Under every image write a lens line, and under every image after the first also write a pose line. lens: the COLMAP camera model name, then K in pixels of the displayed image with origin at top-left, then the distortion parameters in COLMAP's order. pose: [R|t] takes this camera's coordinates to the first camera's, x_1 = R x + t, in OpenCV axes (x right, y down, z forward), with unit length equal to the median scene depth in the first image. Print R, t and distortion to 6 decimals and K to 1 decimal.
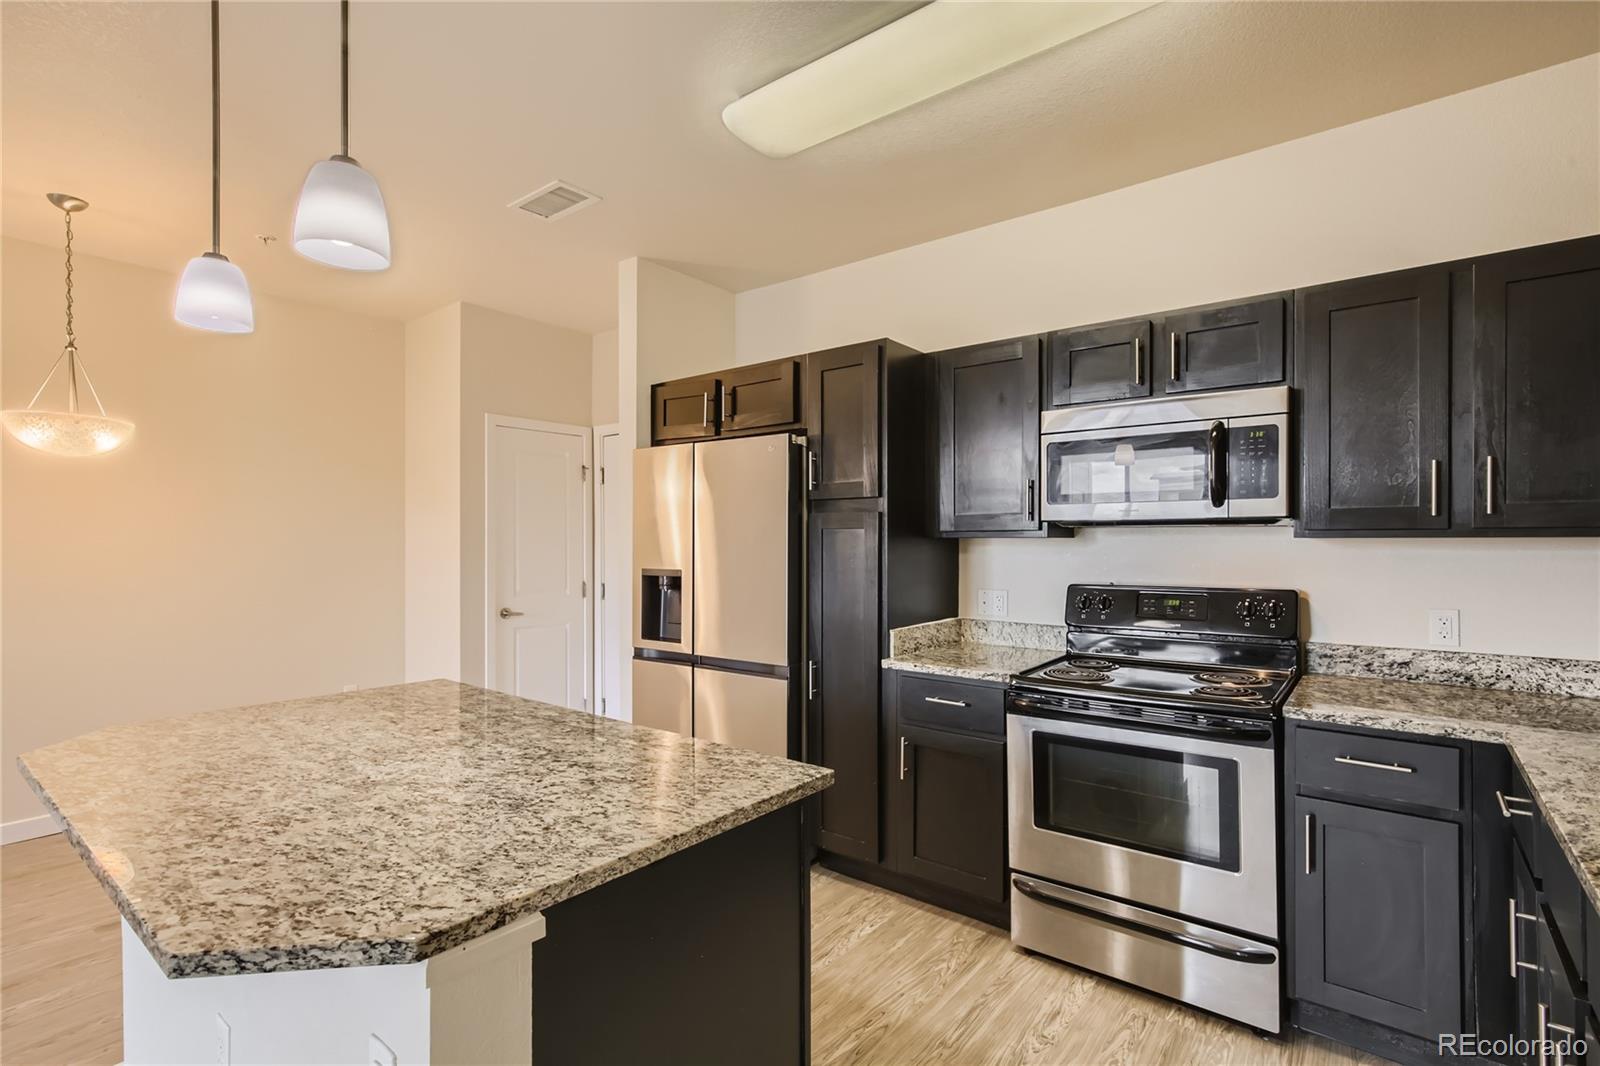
lens RADIAL K [[734.3, 0, 798.5], [0, 734.3, 535.1], [0, 0, 1]] dist [0.001512, 0.001252]
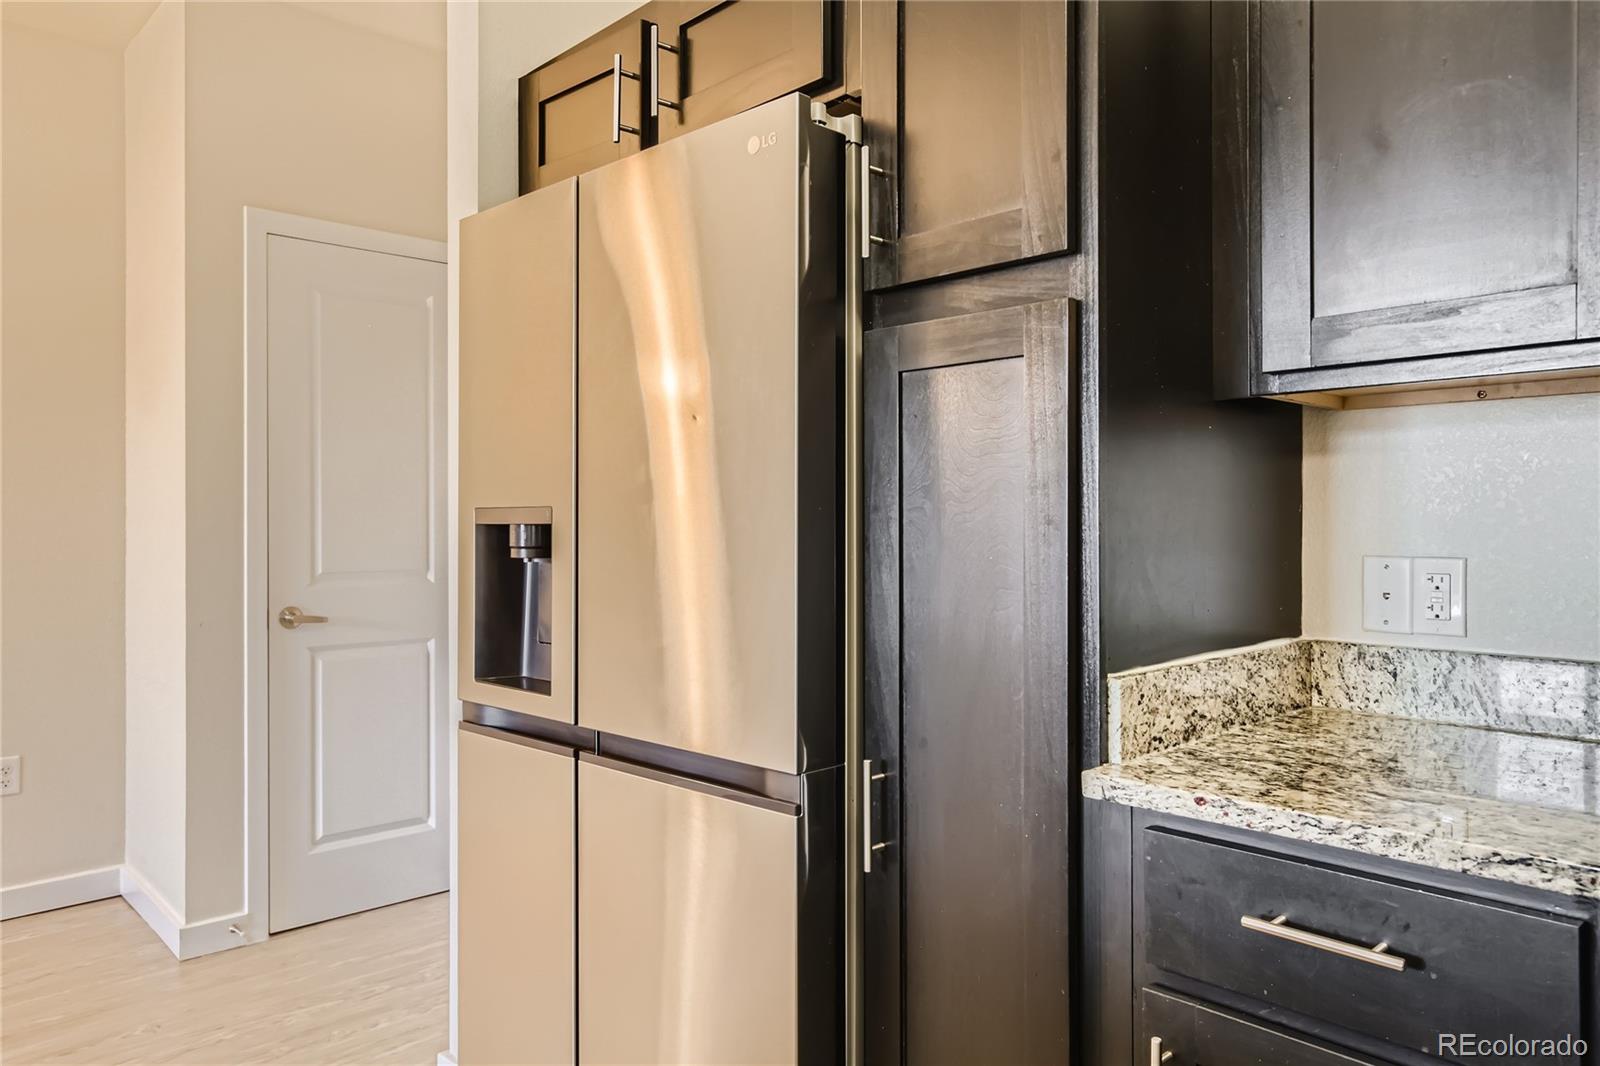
lens RADIAL K [[1123.0, 0, 808.6], [0, 1123.0, 500.8], [0, 0, 1]] dist [0.006011, -0.000161]
pose [[0.992629, -0.003064, -0.121156, 0.052486], [0.002165, 0.999969, -0.007551, 0.054918], [0.121176, 0.007233, 0.992605, 0.475876]]
